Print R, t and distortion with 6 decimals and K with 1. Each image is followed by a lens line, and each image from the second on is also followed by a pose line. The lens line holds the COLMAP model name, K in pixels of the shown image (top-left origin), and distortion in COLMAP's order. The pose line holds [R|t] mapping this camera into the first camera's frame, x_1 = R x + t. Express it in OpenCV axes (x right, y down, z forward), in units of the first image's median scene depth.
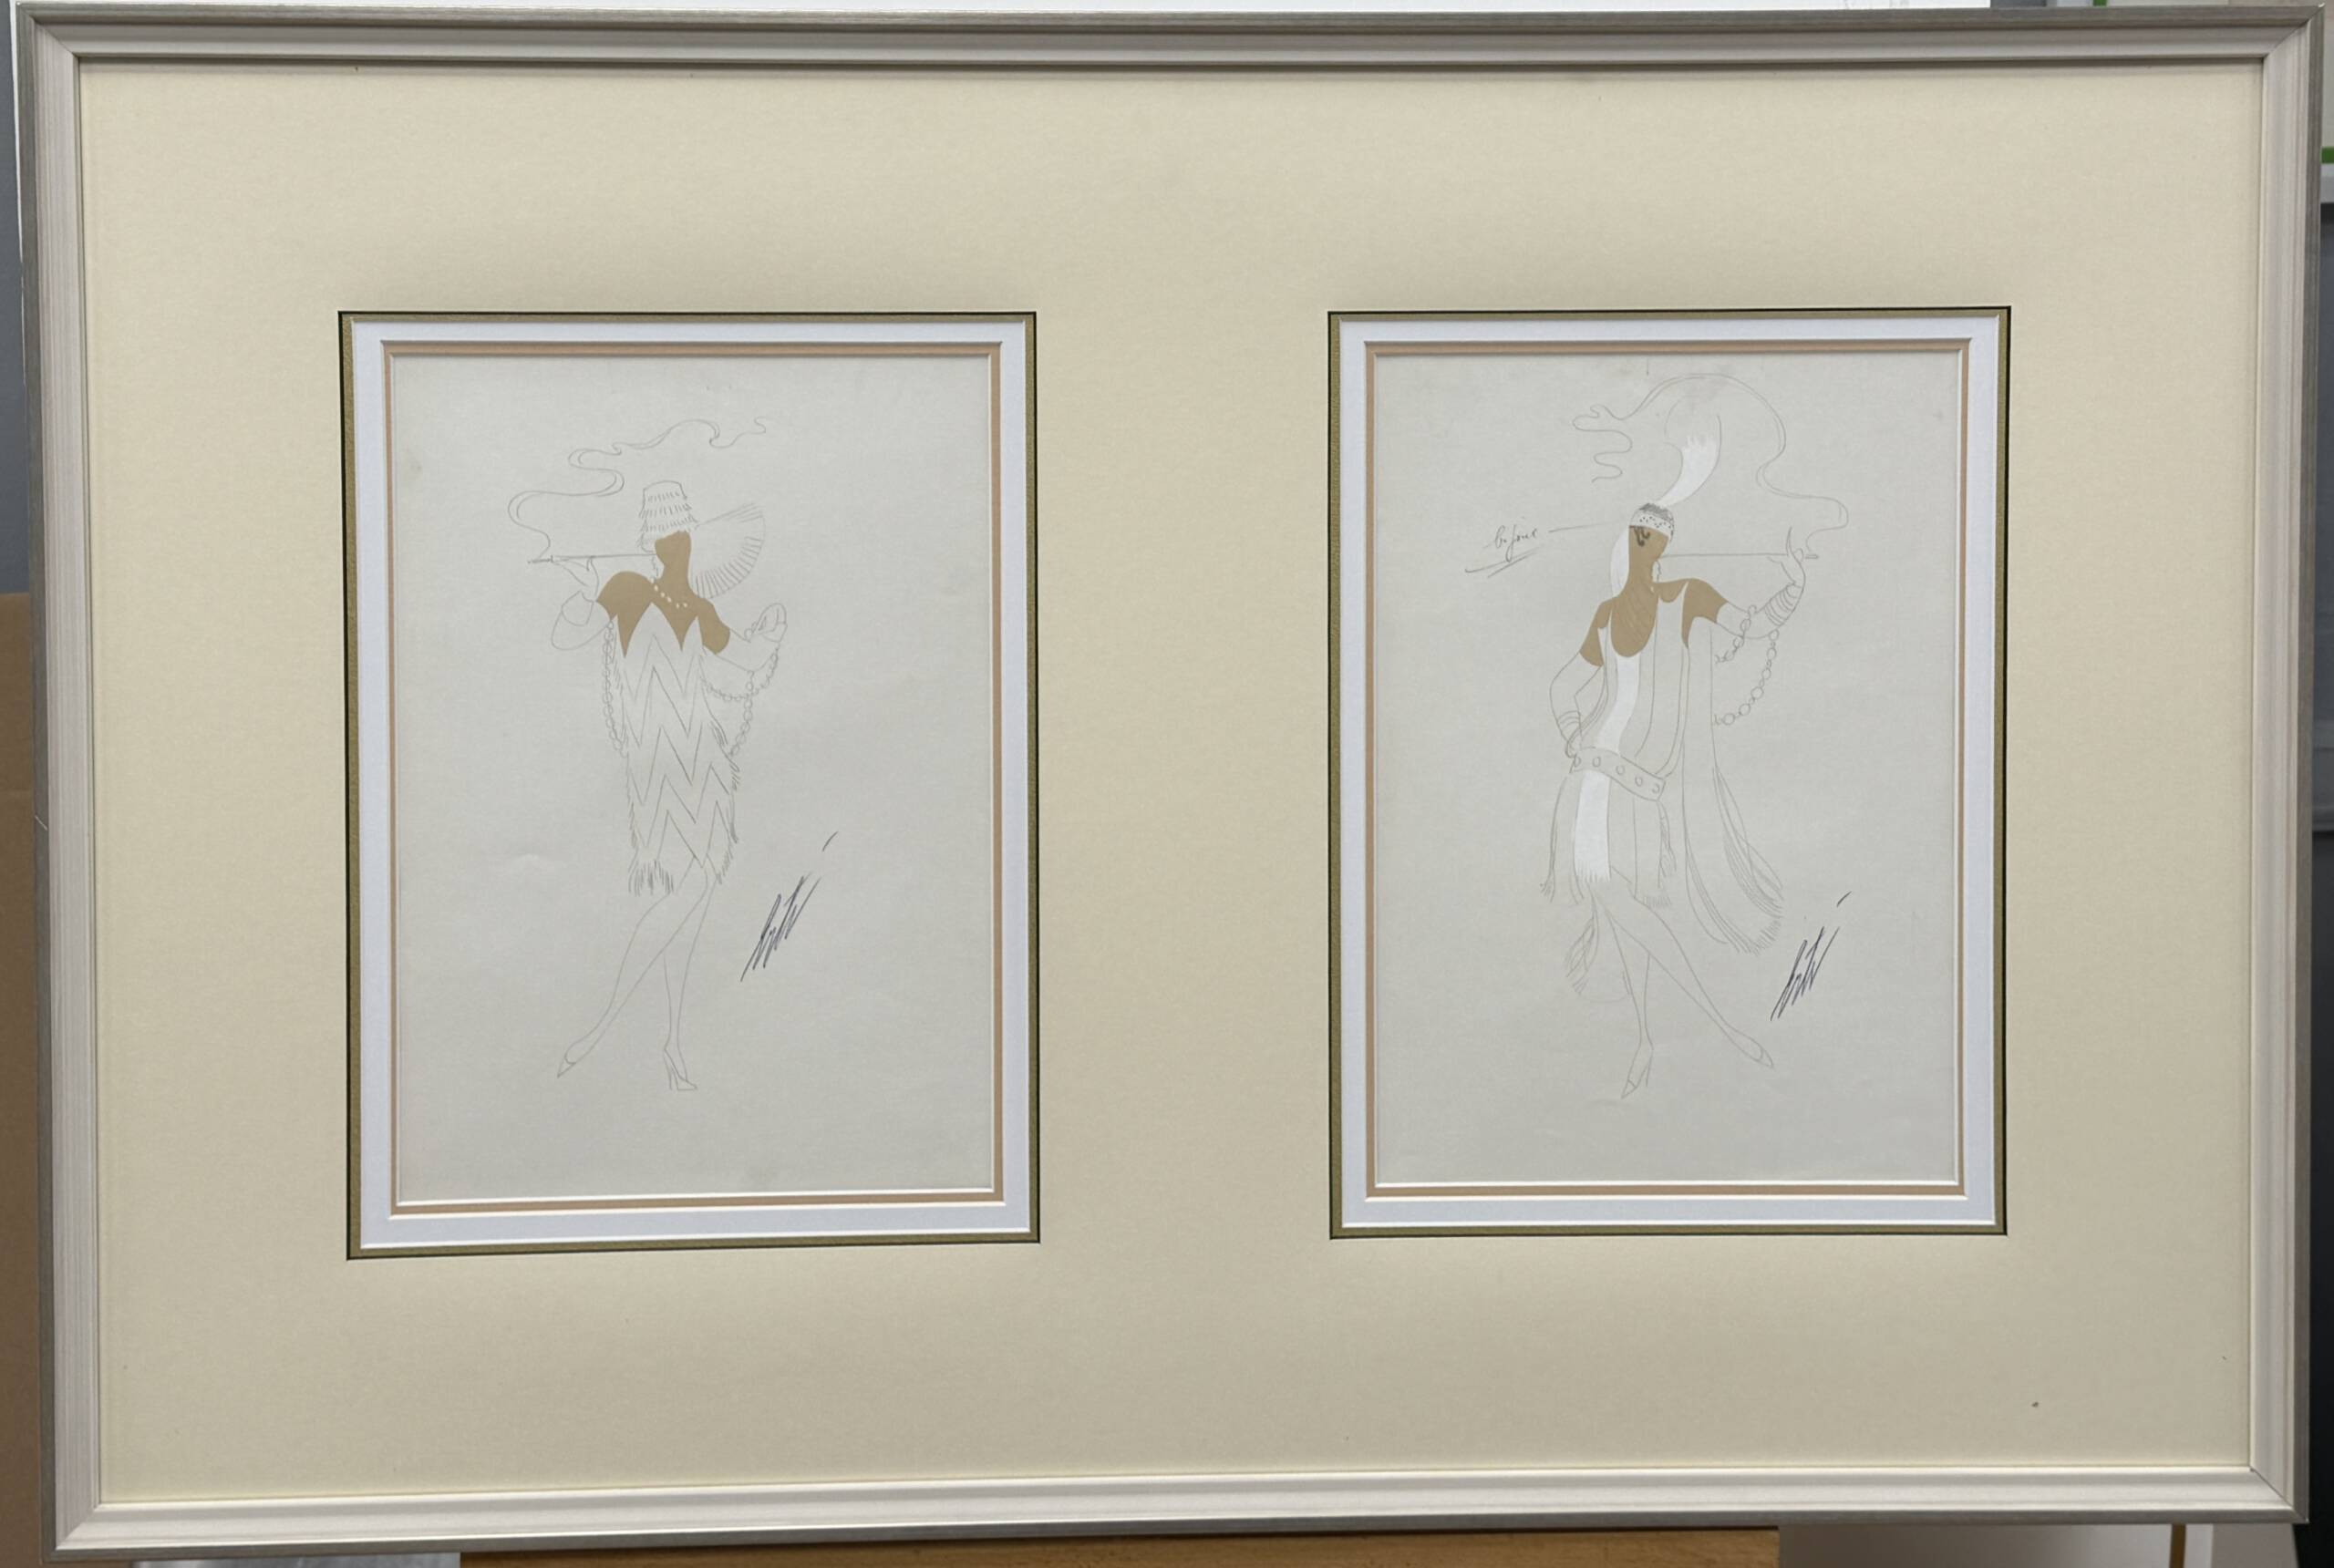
lens RADIAL K [[2591.4, 0, 1182.3], [0, 2591.4, 784.4], [0, 0, 1]] dist [0.034285, 0.000000]
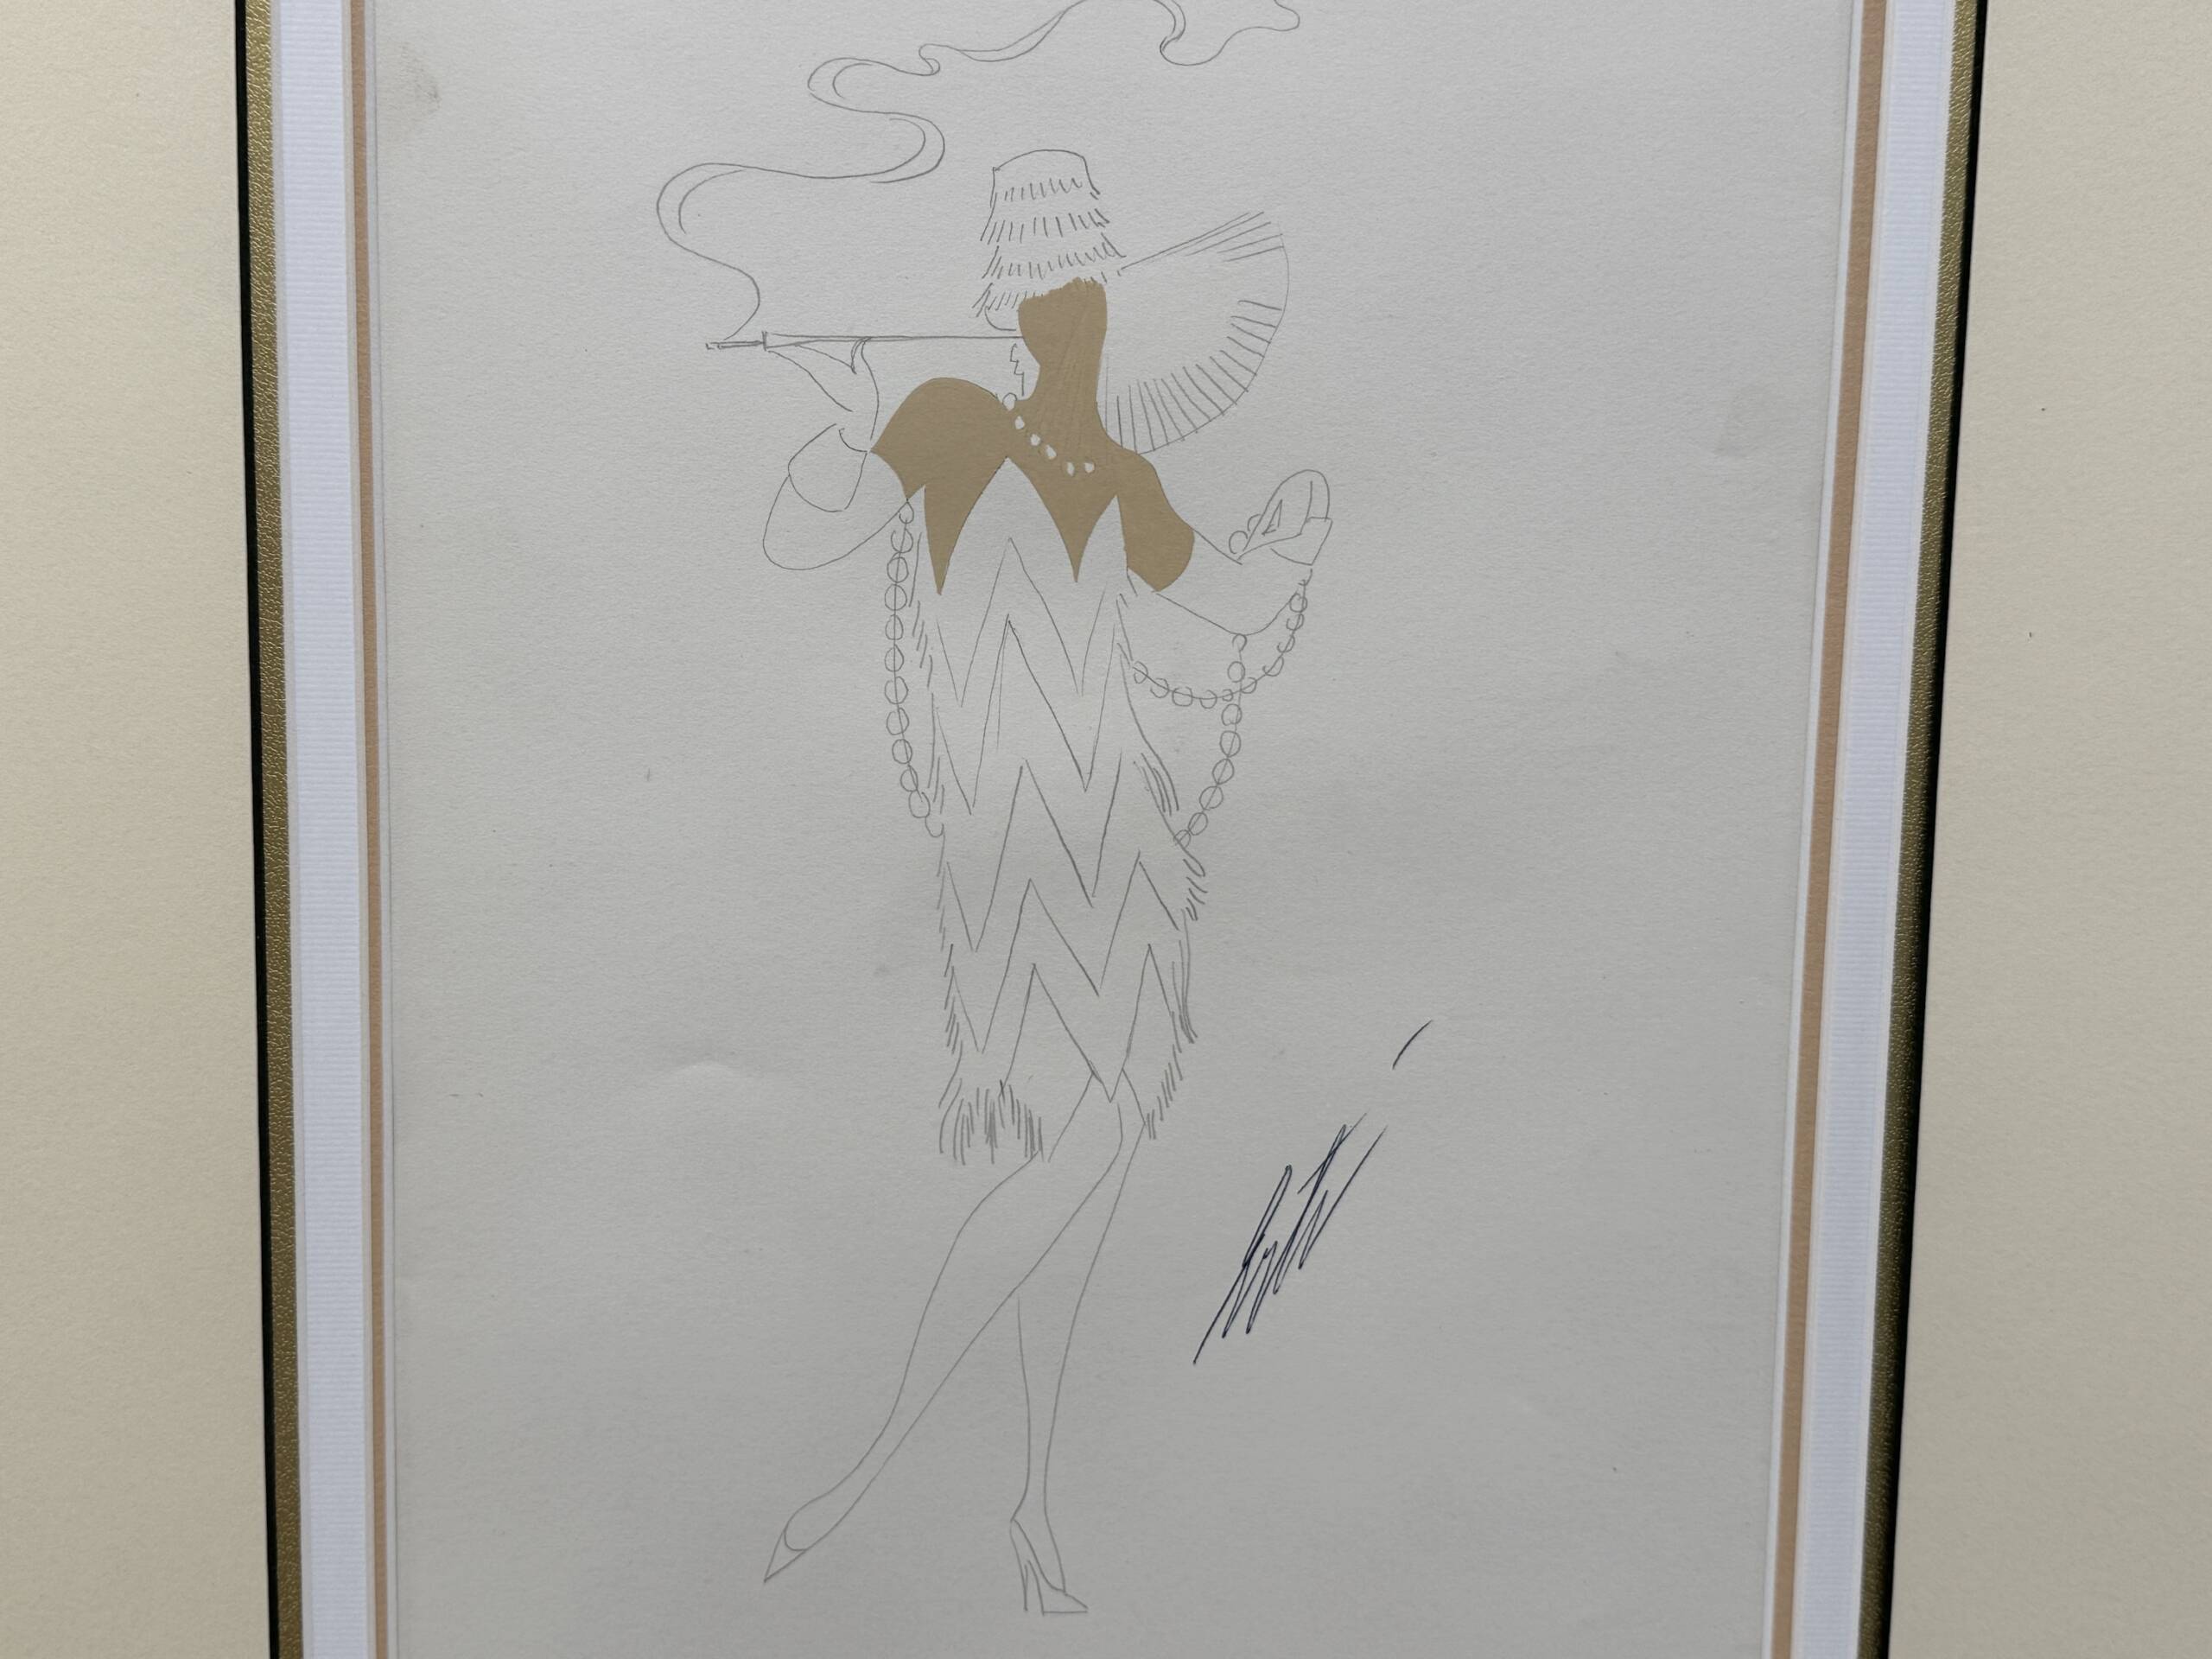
lens RADIAL K [[2417.0, 0, 1100.0], [0, 2417.0, 825.7], [0, 0, 1]] dist [0.105015, 0.000000]
pose [[0.999404, 0.034418, -0.002543, -0.188922], [-0.033684, 0.988832, 0.145175, -0.069459], [0.007511, -0.145003, 0.989403, 0.622860]]
